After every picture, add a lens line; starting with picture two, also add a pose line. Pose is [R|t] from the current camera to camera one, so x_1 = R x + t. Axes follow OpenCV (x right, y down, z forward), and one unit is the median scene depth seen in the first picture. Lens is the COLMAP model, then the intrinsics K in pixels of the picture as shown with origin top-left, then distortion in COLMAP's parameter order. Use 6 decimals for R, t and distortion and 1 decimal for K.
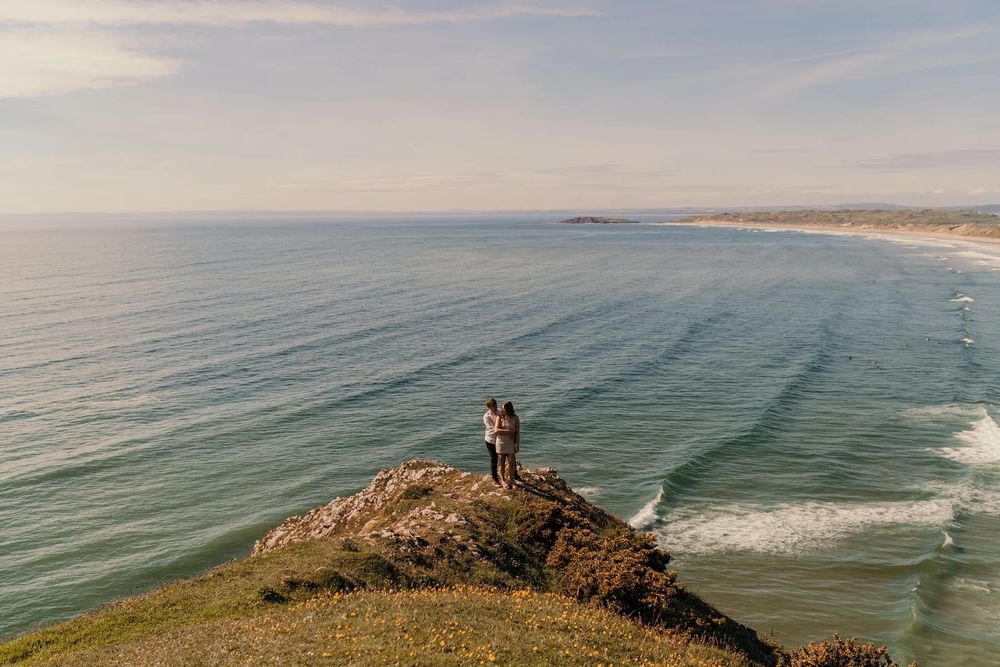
lens RADIAL K [[1035.6, 0, 513.1], [0, 1035.6, 333.6], [0, 0, 1]] dist [-0.004926, 0.009889]
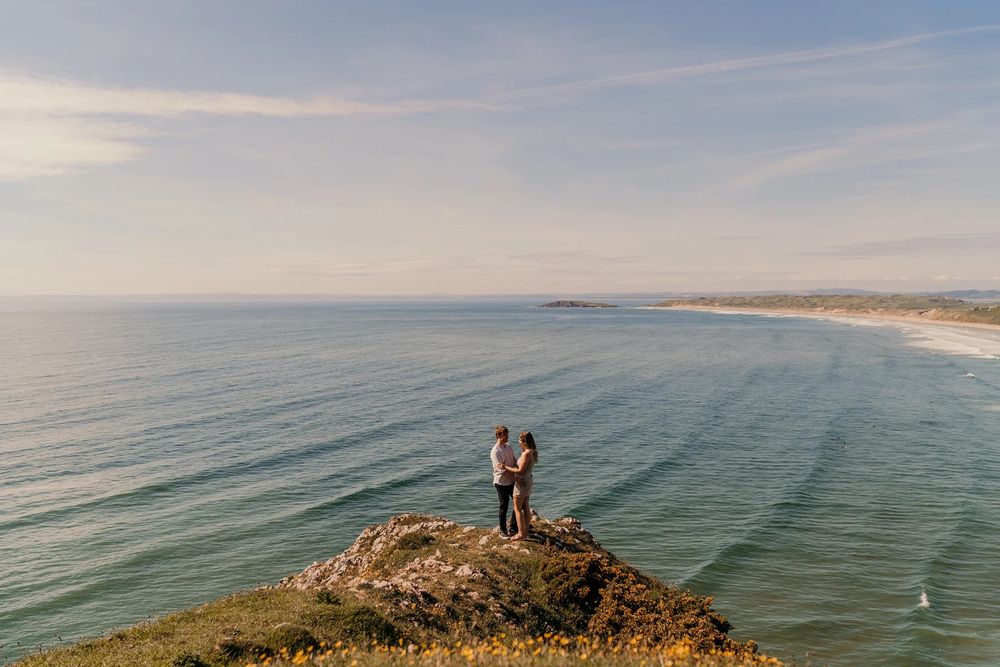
lens RADIAL K [[1005.3, 0, 513.8], [0, 1005.3, 331.8], [0, 0, 1]] dist [-0.007366, 0.013618]
pose [[0.999747, 0.001423, 0.022458, -0.027163], [0.000567, 0.996088, -0.088360, 0.047743], [-0.022495, 0.088350, 0.995835, 0.172682]]
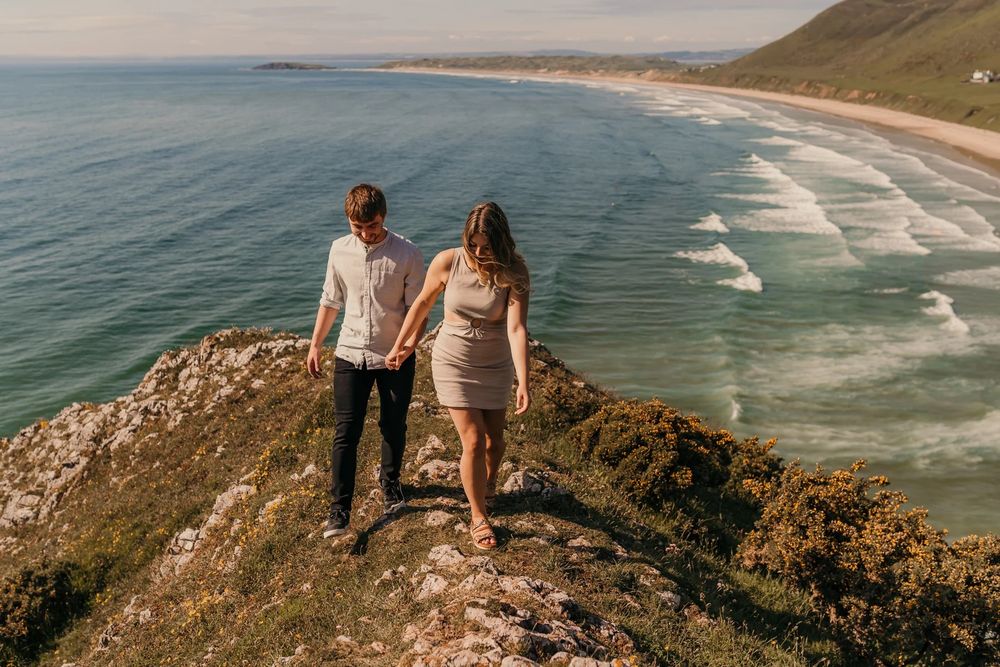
lens RADIAL K [[1008.0, 0, 479.8], [0, 1008.0, 334.5], [0, 0, 1]] dist [-0.008900, 0.010847]
pose [[0.962555, -0.070689, 0.261710, -0.109861], [0.033502, 0.989022, 0.143918, 0.053177], [-0.269010, -0.129762, 0.954356, 0.465400]]
